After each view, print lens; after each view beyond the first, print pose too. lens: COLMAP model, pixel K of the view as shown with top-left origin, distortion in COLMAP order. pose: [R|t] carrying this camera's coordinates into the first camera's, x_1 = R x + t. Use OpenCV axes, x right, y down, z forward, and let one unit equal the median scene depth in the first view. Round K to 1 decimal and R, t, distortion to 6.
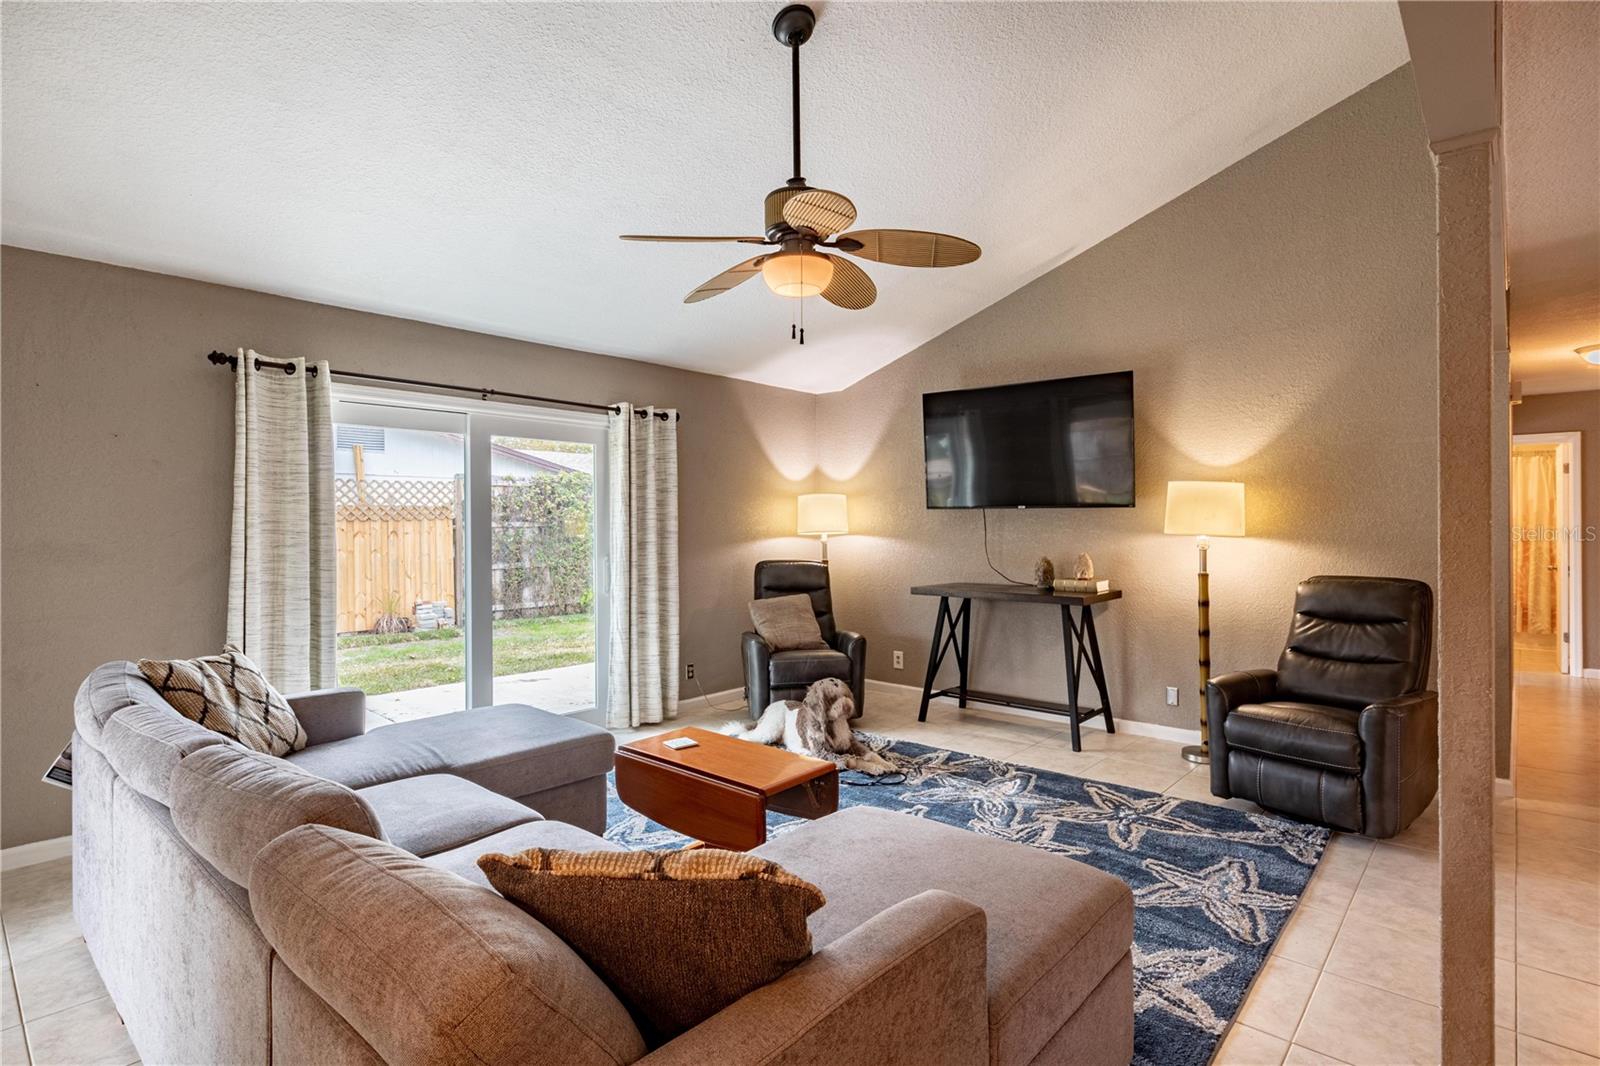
lens RADIAL K [[786.5, 0, 806.0], [0, 786.5, 527.8], [0, 0, 1]] dist [0.014567, -0.007448]
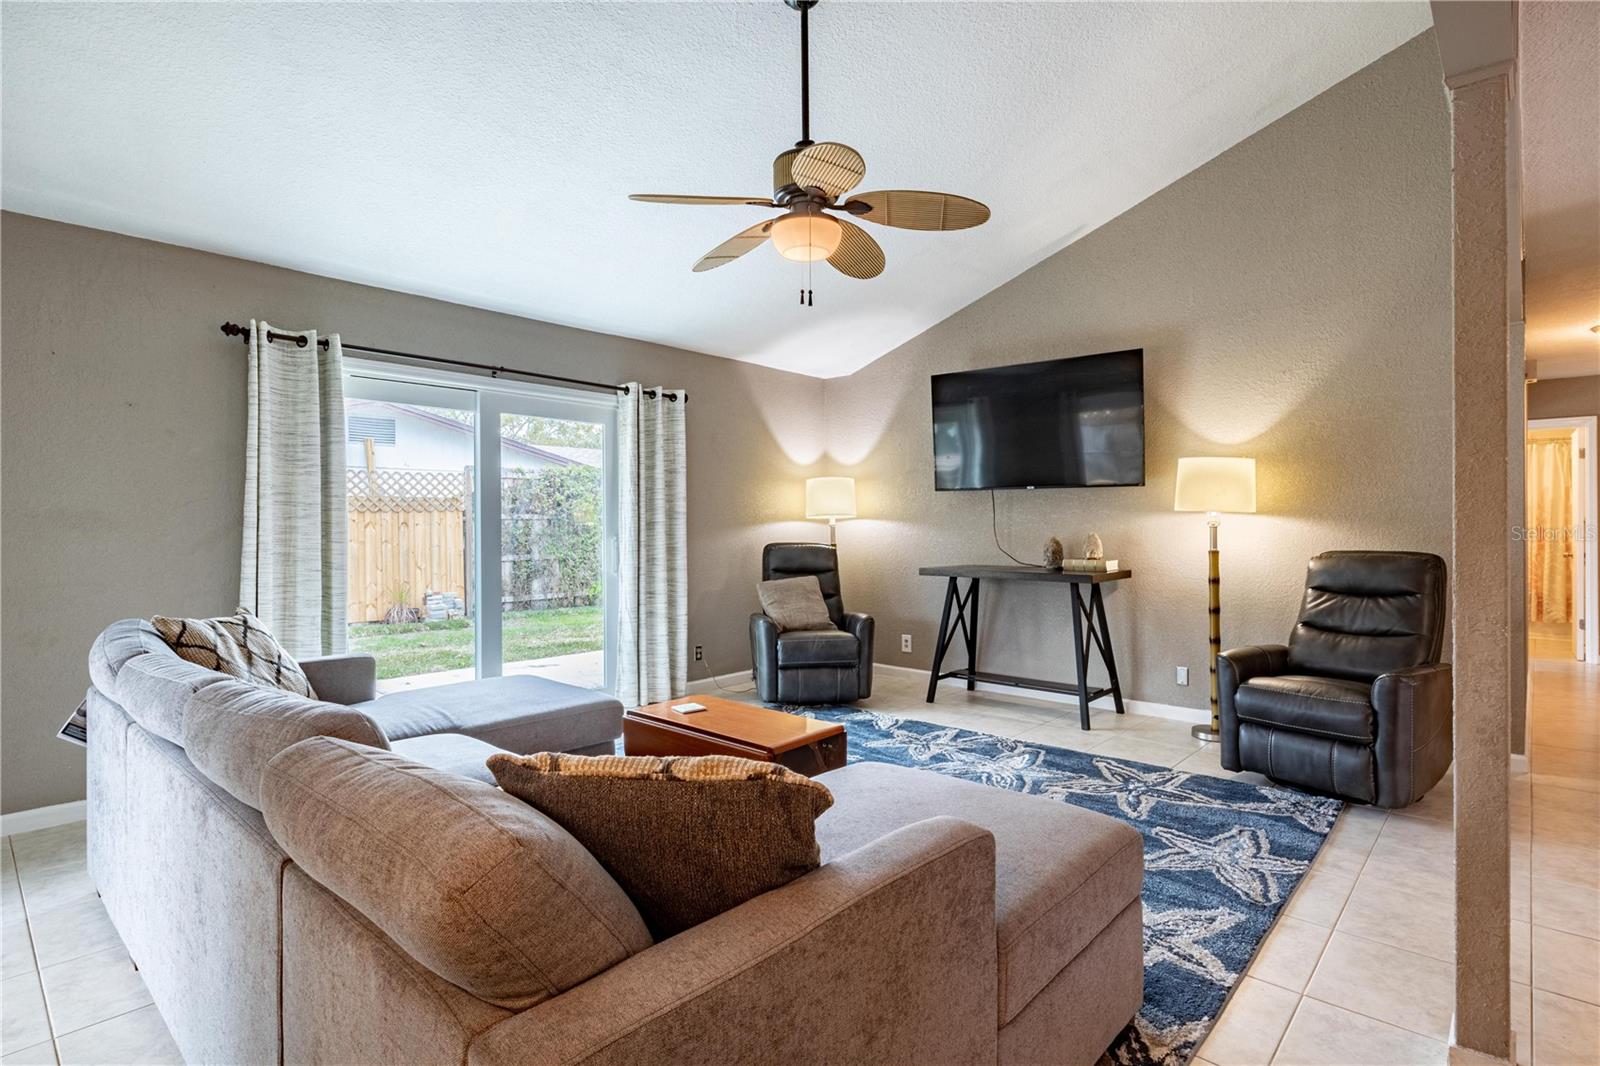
lens RADIAL K [[786.0, 0, 805.7], [0, 786.0, 527.6], [0, 0, 1]] dist [0.014056, -0.007167]
pose [[0.999943, 0.000953, -0.010646, -0.000117], [-0.000956, 0.999999, -0.000336, 0.035591], [0.010645, 0.000347, 0.999943, 0.000974]]
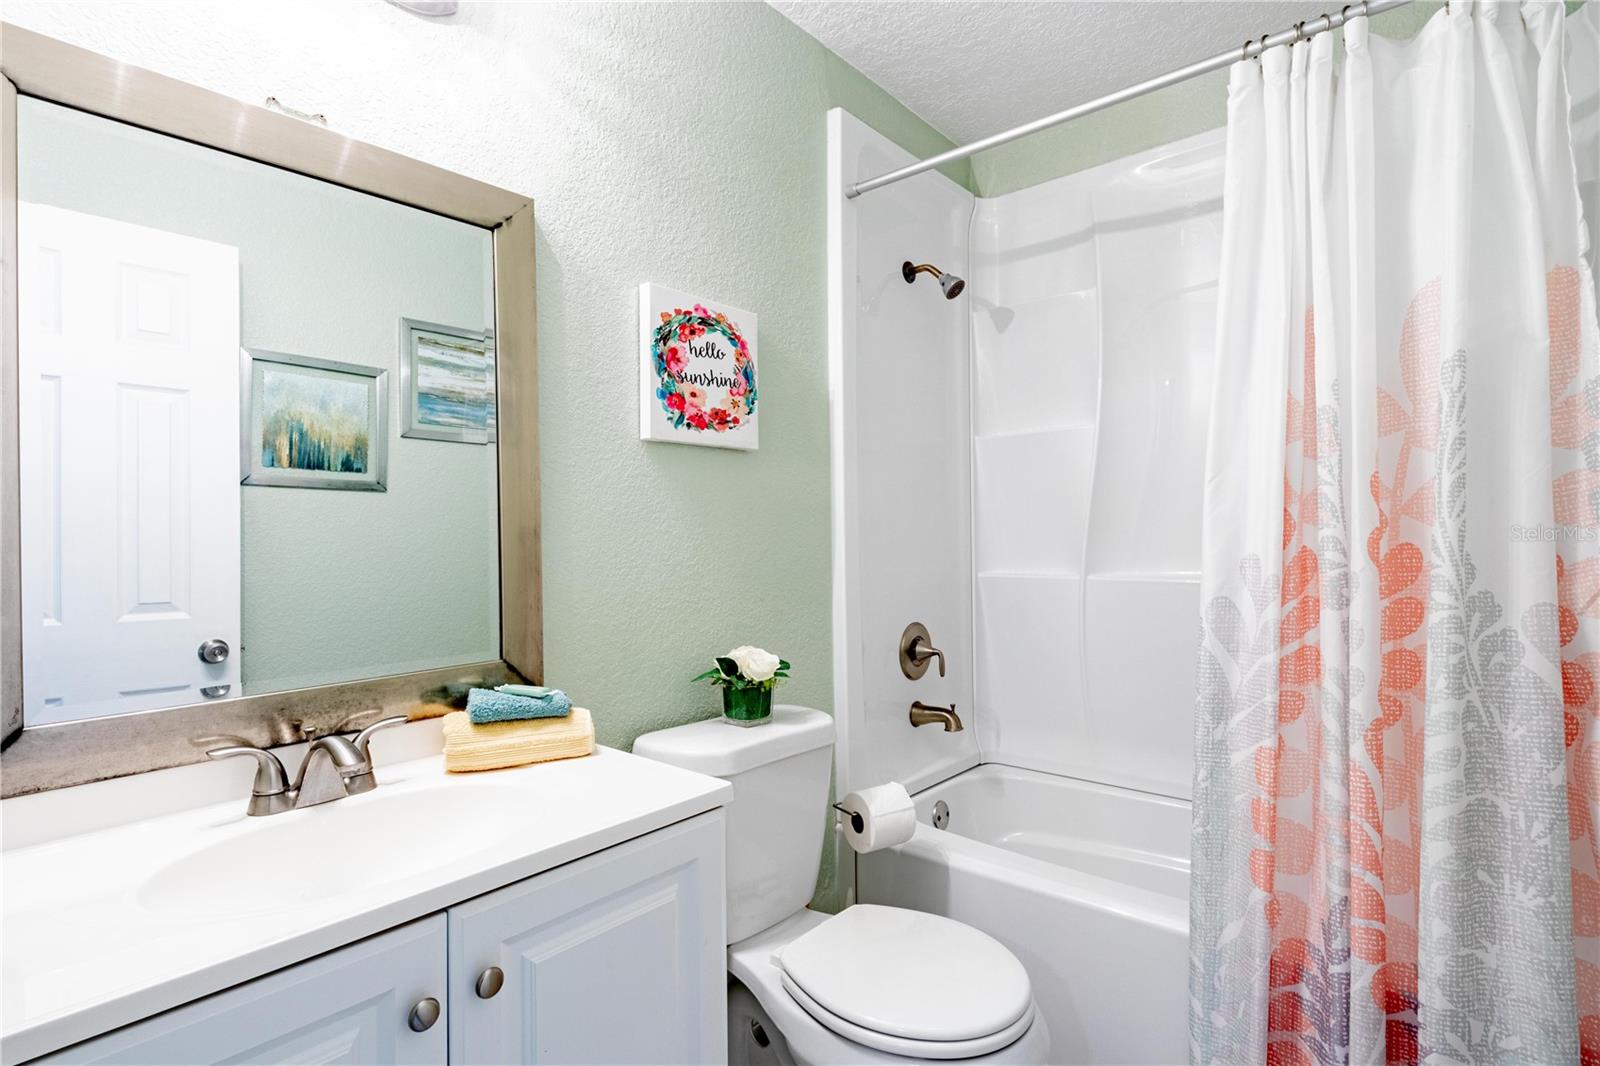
lens RADIAL K [[786.0, 0, 805.7], [0, 786.0, 527.6], [0, 0, 1]] dist [0.014056, -0.007167]
pose [[0.999683, -0.007455, 0.024032, 1.771220], [0.007685, 0.999925, -0.009497, 0.026387], [-0.023960, 0.009679, 0.999666, 1.904974]]
